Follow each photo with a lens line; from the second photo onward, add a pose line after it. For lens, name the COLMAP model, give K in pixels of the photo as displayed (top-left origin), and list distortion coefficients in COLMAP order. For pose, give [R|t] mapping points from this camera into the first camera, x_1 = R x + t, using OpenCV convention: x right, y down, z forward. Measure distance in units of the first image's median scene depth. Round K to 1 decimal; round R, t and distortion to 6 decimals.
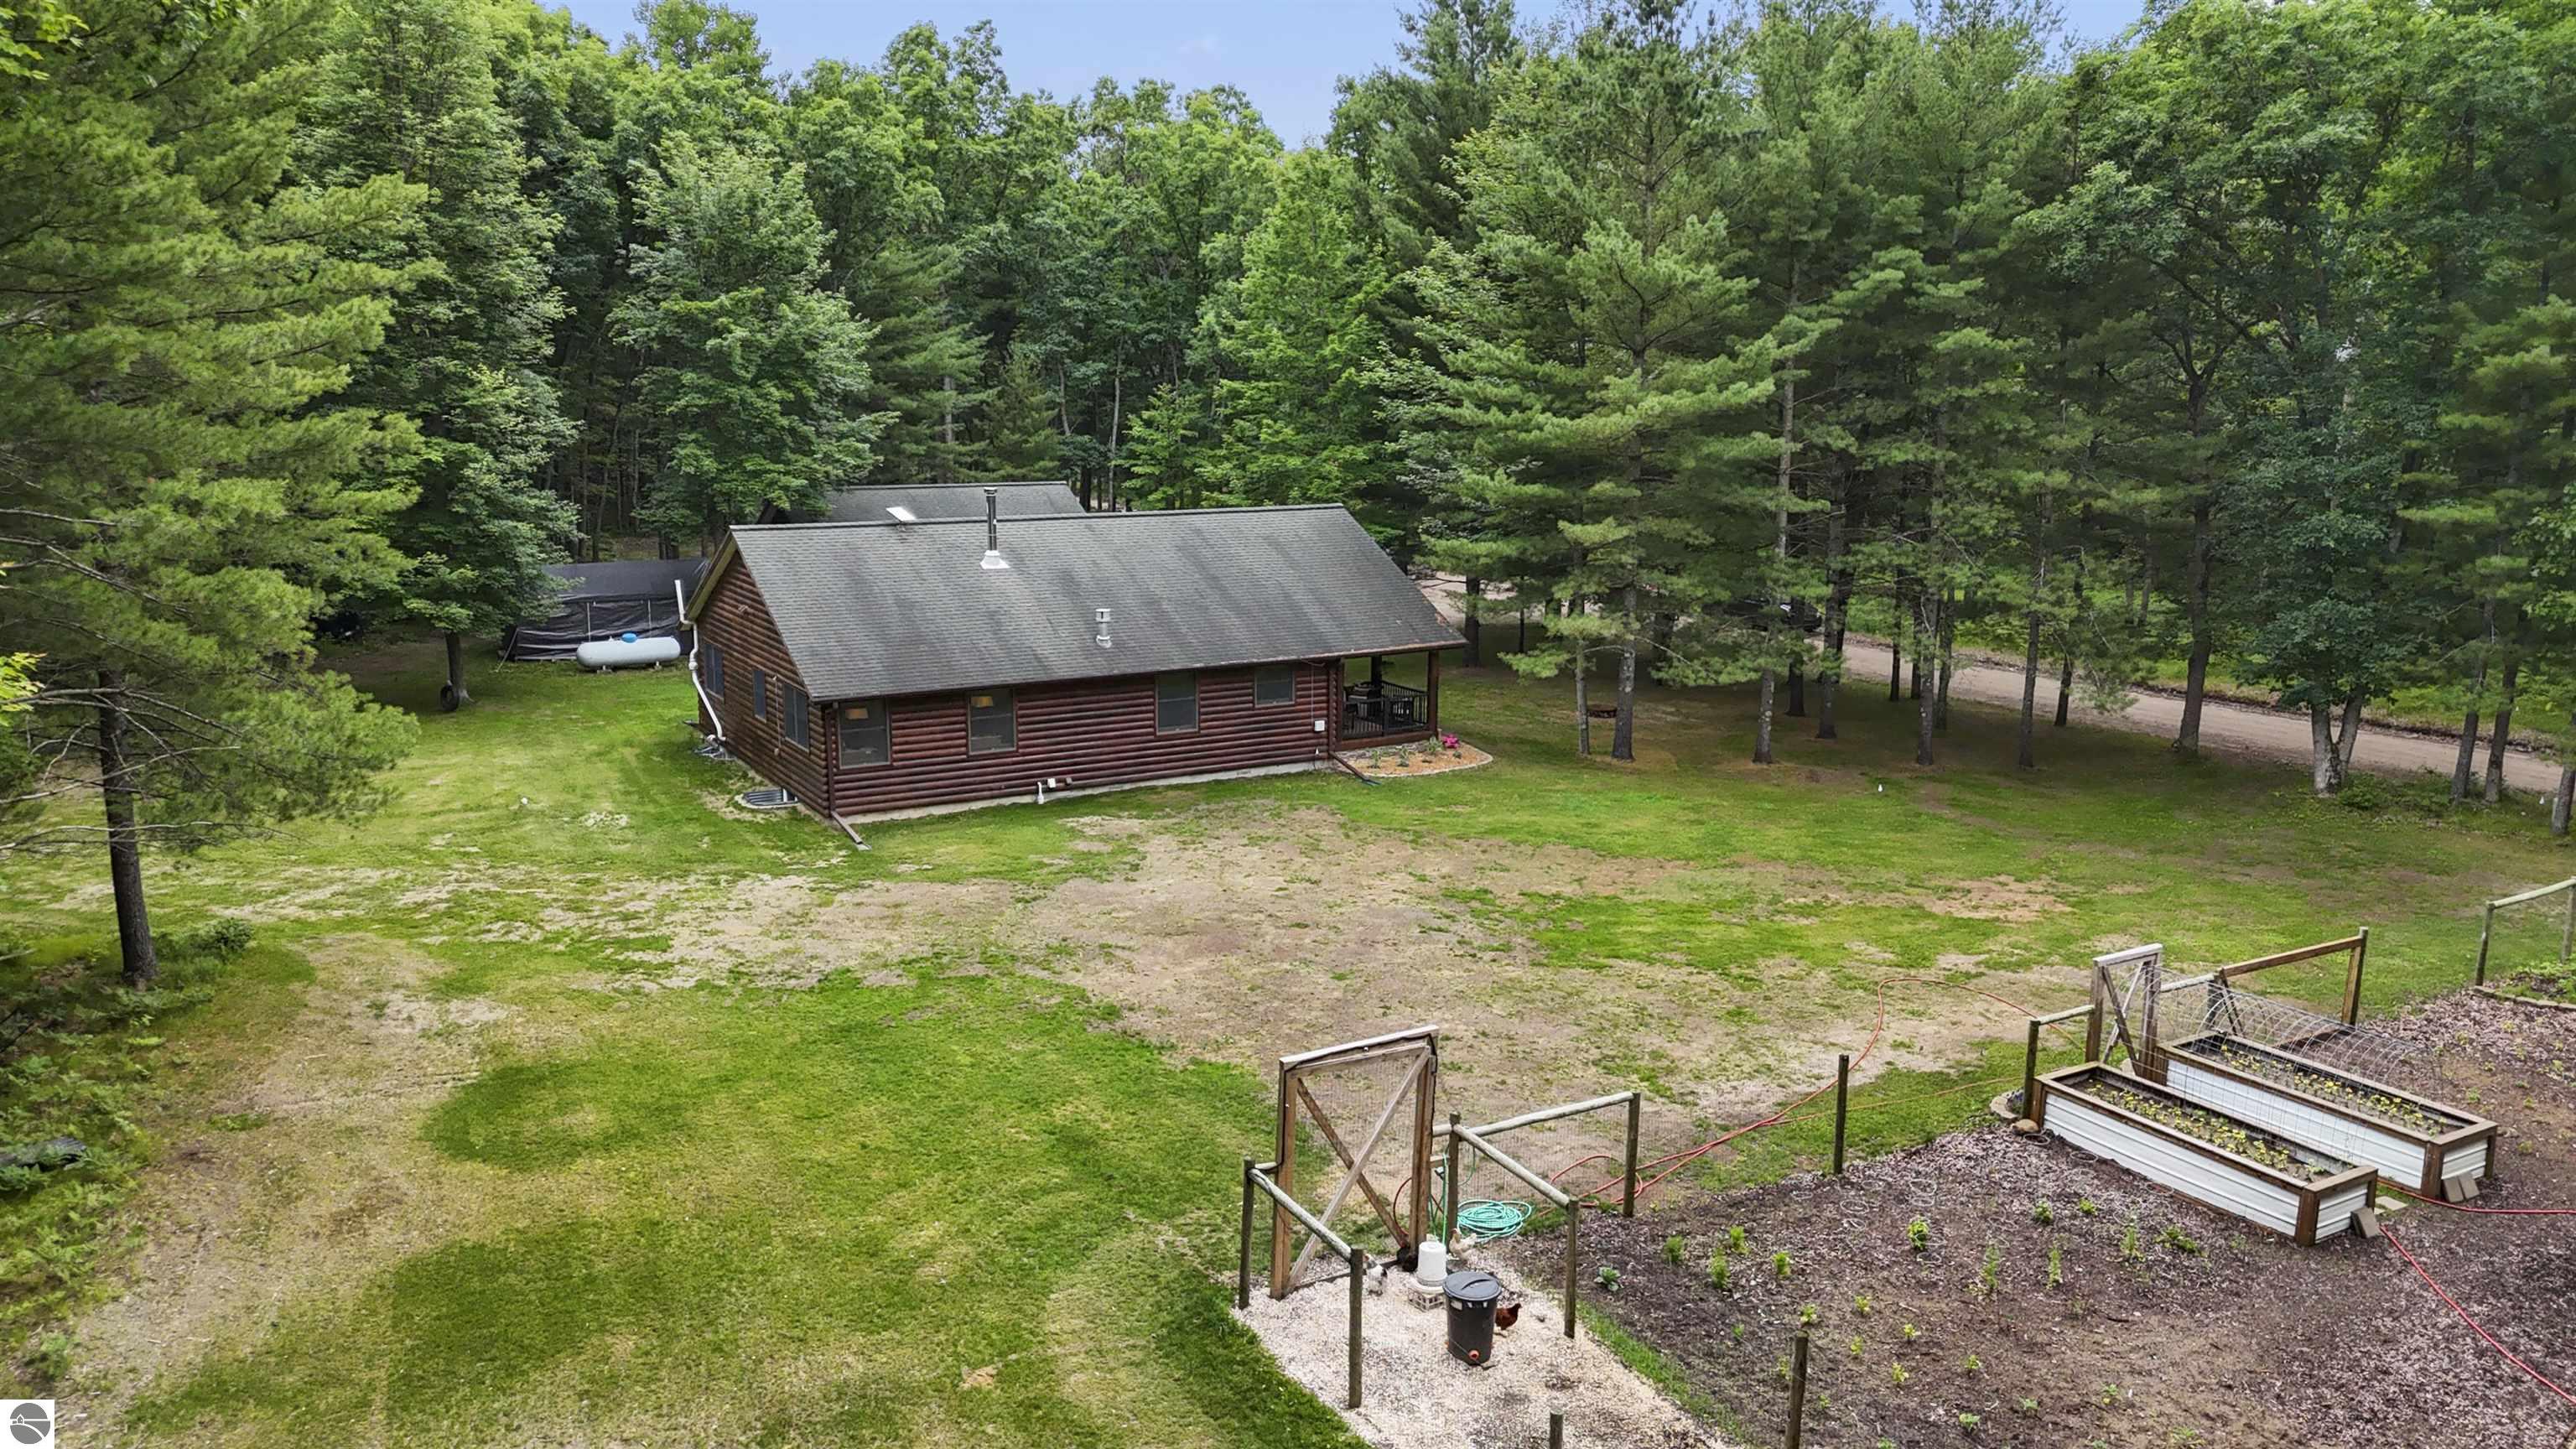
lens RADIAL K [[1878.7, 0, 1293.5], [0, 1878.7, 731.9], [0, 0, 1]] dist [0.102242, -0.116416]
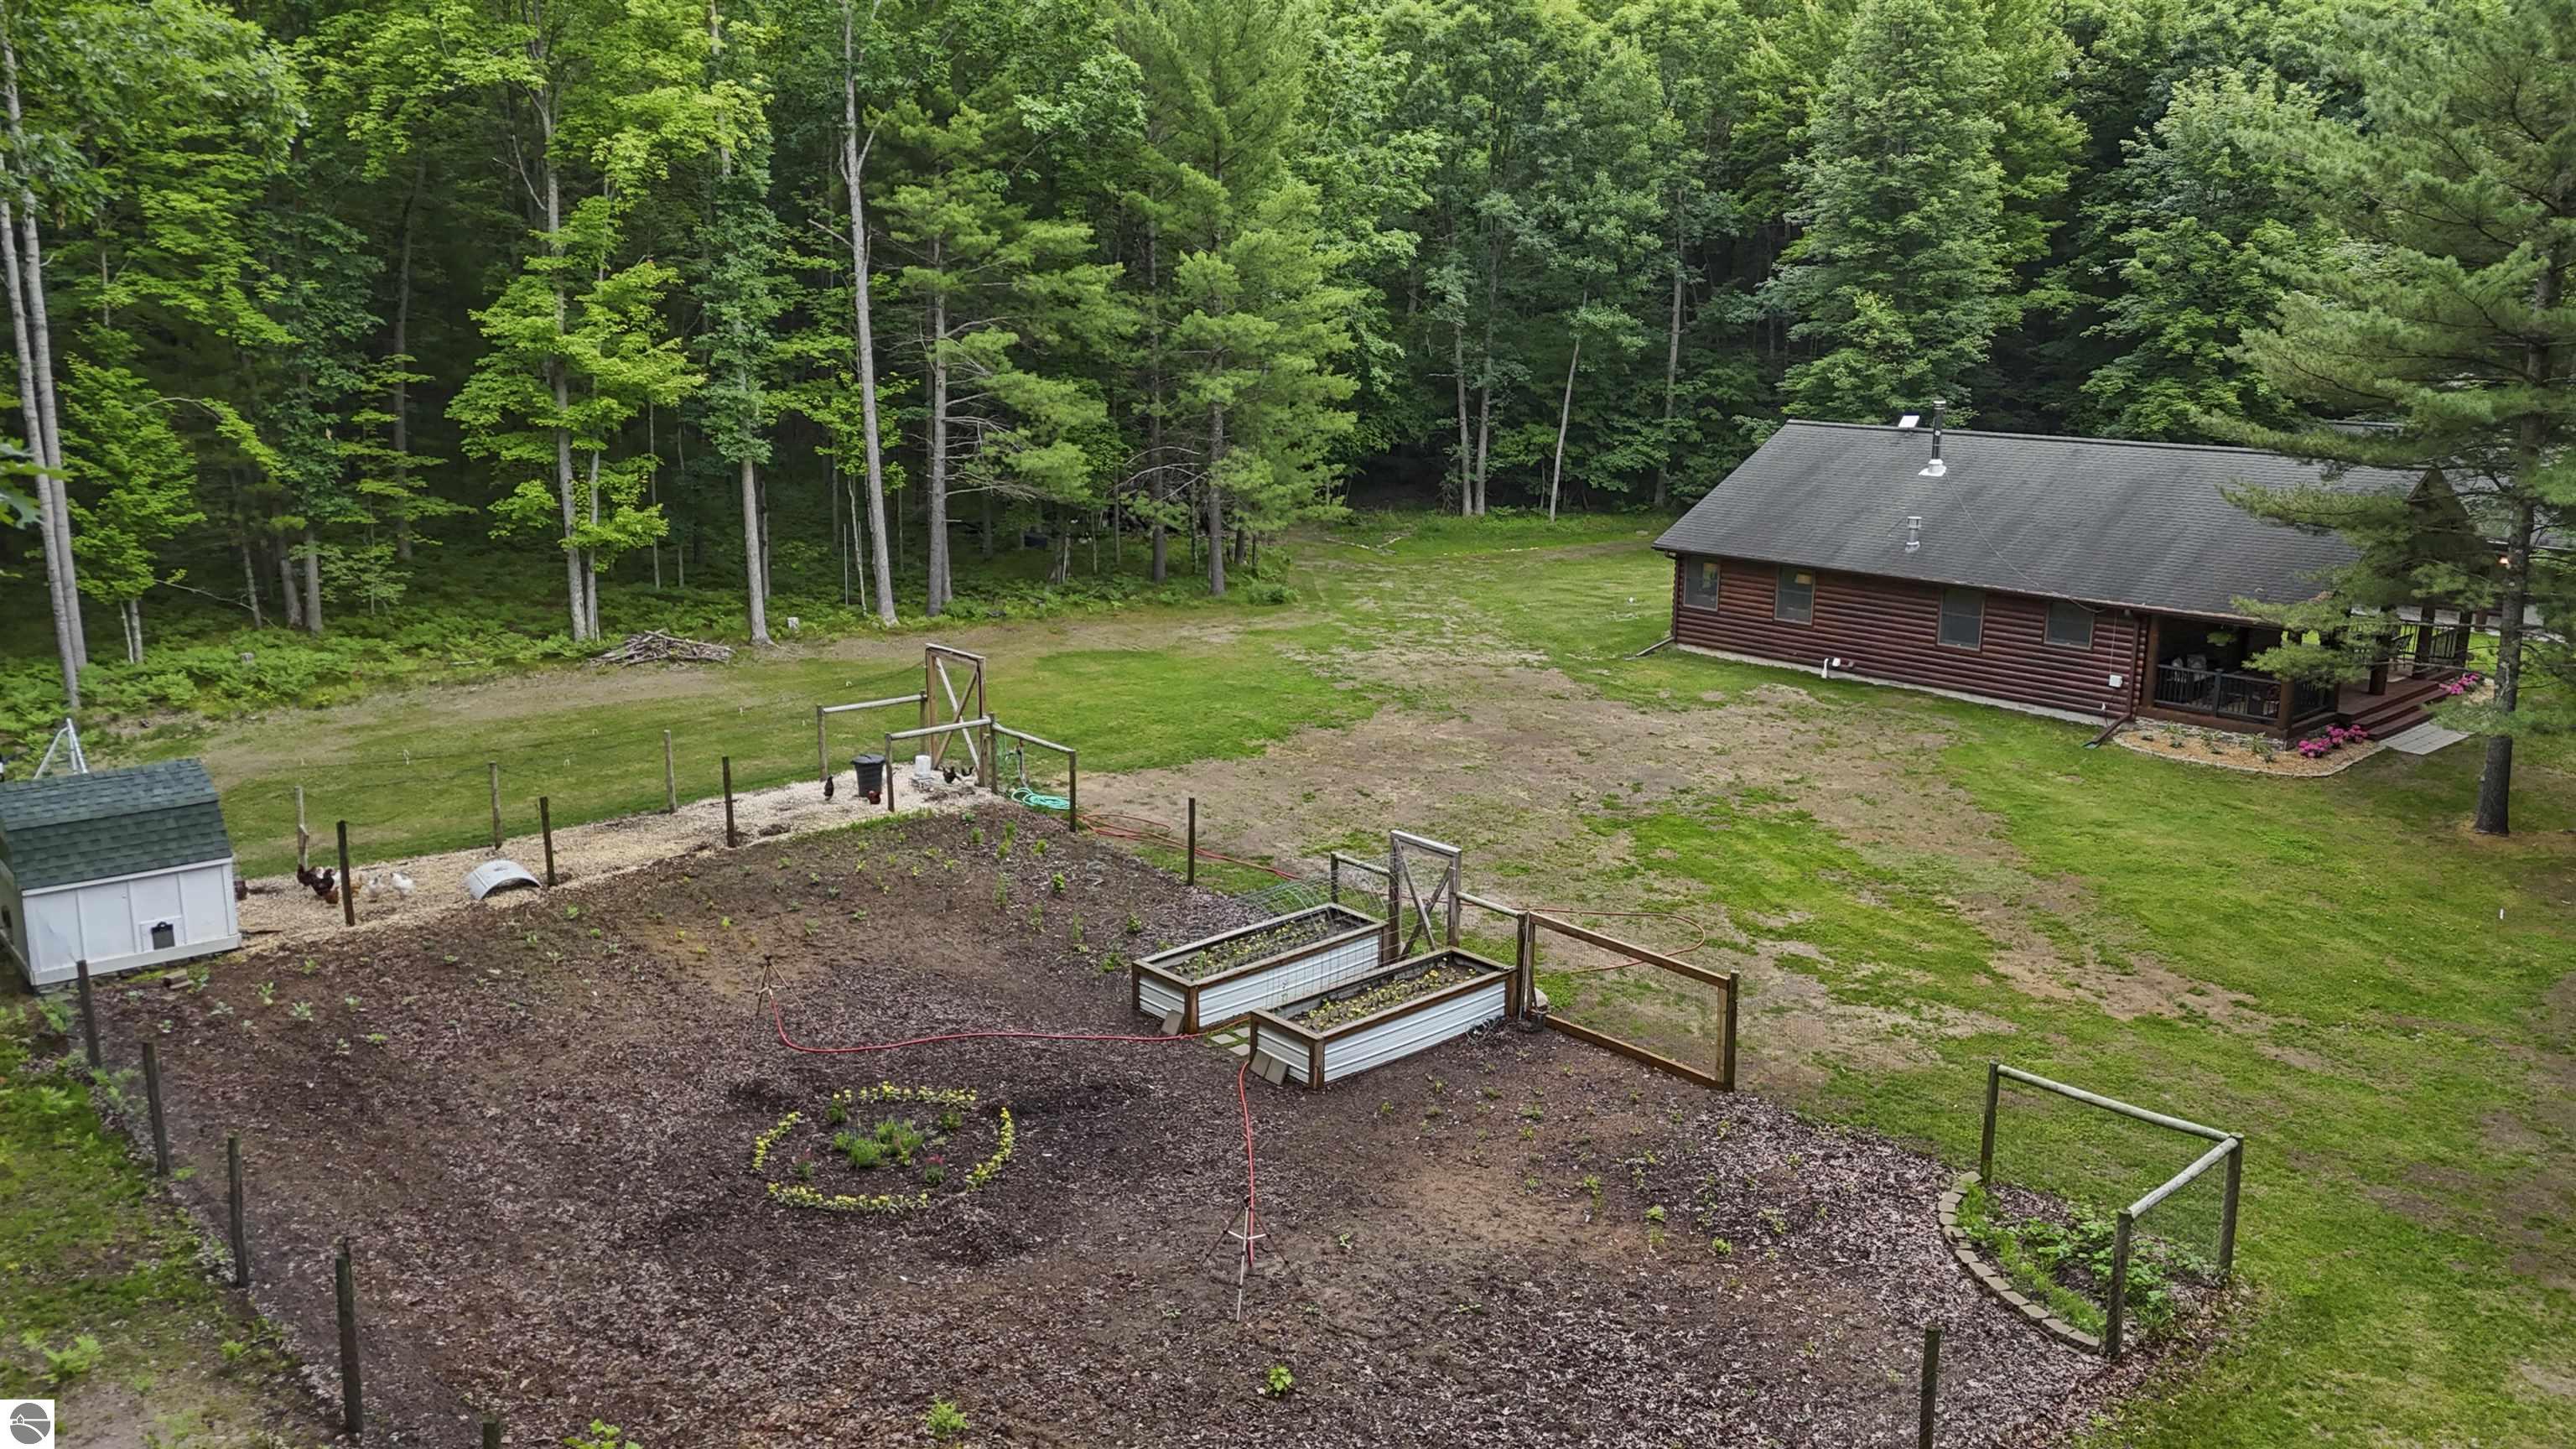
lens RADIAL K [[1878.7, 0, 1293.5], [0, 1878.7, 731.9], [0, 0, 1]] dist [0.102242, -0.116416]
pose [[0.191640, 0.221703, -0.956097, 1.013277], [-0.197896, 0.962873, 0.183608, -0.086021], [0.961307, 0.154021, 0.228399, 0.488356]]
